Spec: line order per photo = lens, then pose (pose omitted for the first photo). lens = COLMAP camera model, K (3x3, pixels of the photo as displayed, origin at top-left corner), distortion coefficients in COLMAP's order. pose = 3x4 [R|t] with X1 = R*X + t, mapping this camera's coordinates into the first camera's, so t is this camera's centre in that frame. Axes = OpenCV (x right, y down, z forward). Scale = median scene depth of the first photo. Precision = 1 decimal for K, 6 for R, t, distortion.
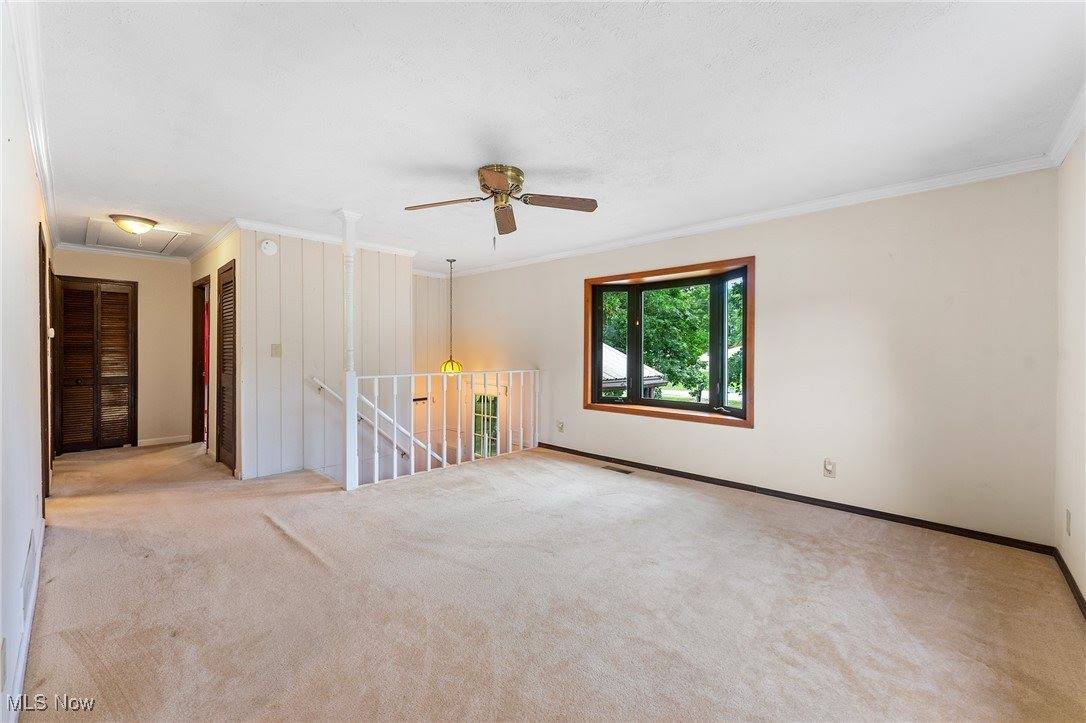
lens RADIAL K [[430.7, 0, 545.5], [0, 430.7, 355.2], [0, 0, 1]] dist [-0.000878, 0.000088]
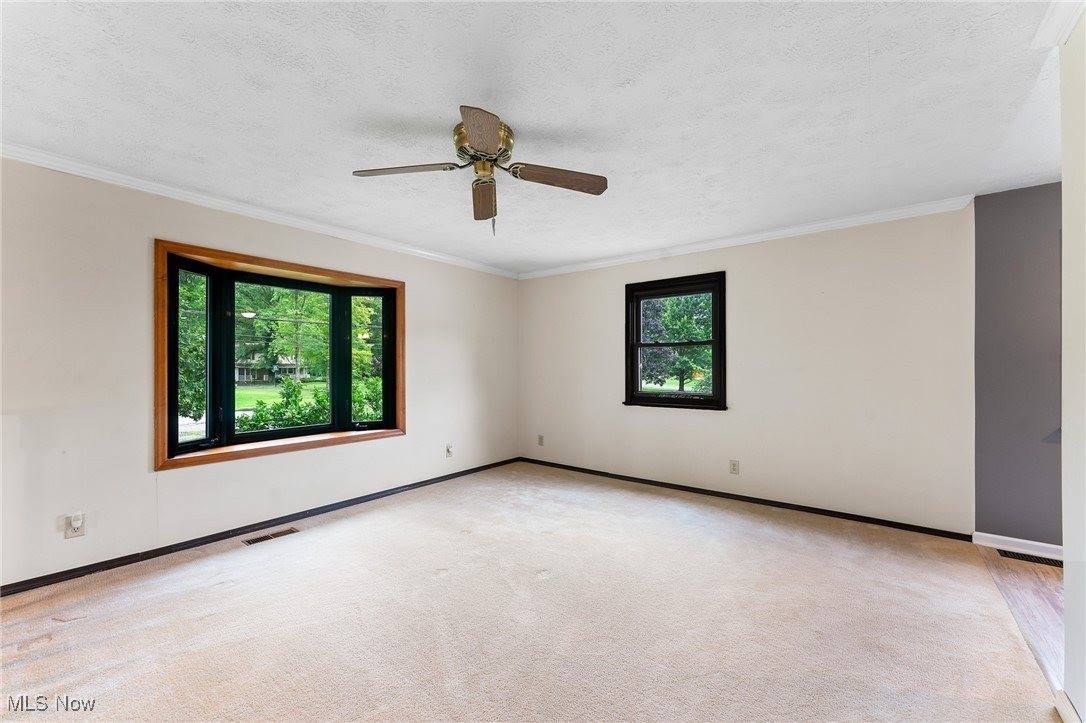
lens RADIAL K [[430.7, 0, 538.8], [0, 430.7, 362.4], [0, 0, 1]] dist [-0.000878, 0.000088]
pose [[-0.062403, 0.003887, 0.998043, -0.628979], [0.015518, 0.999875, -0.002924, -0.008622], [-0.997930, 0.015306, -0.062456, 0.684088]]
